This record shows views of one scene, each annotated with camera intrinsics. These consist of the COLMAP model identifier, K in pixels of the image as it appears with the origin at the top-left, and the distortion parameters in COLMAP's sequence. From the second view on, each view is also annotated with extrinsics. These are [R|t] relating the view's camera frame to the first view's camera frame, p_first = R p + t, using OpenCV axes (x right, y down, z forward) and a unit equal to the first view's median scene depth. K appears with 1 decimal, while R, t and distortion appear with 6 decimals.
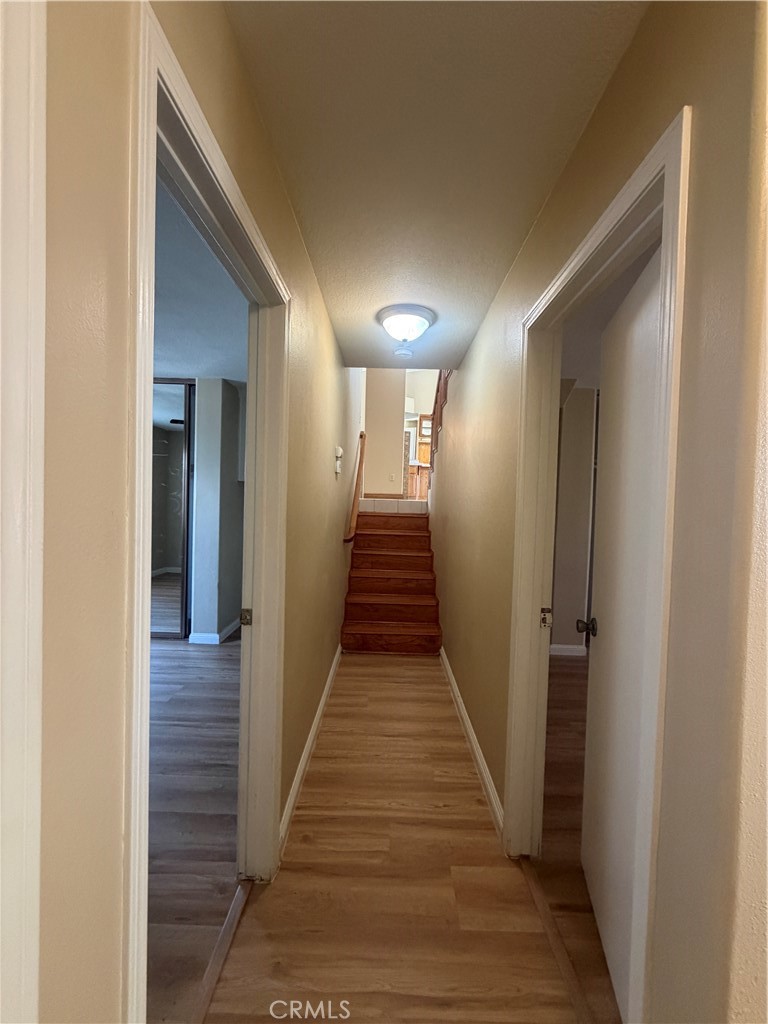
lens RADIAL K [[410.6, 0, 384.0], [0, 410.6, 512.0], [0, 0, 1]] dist [0.000649, 0.000111]
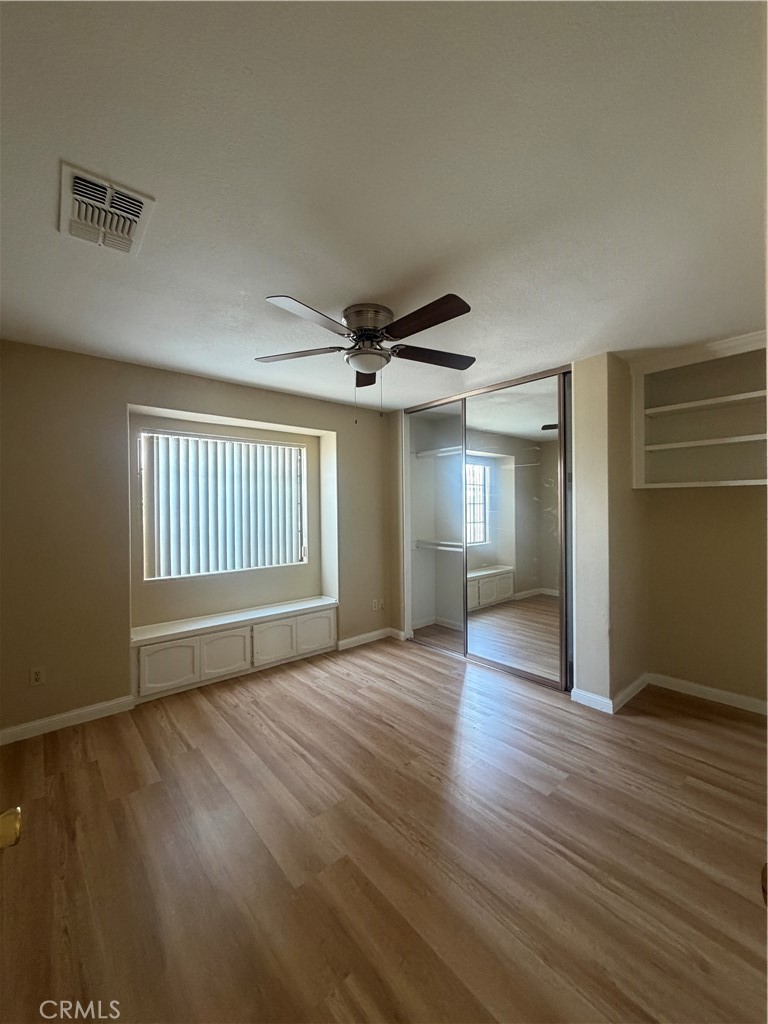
lens RADIAL K [[410.6, 0, 384.0], [0, 410.6, 512.0], [0, 0, 1]] dist [0.000649, 0.000111]
pose [[0.656340, -0.035427, -0.753633, -0.106076], [0.007920, 0.999165, -0.040071, -0.010468], [0.754424, 0.020331, 0.656072, 0.207931]]
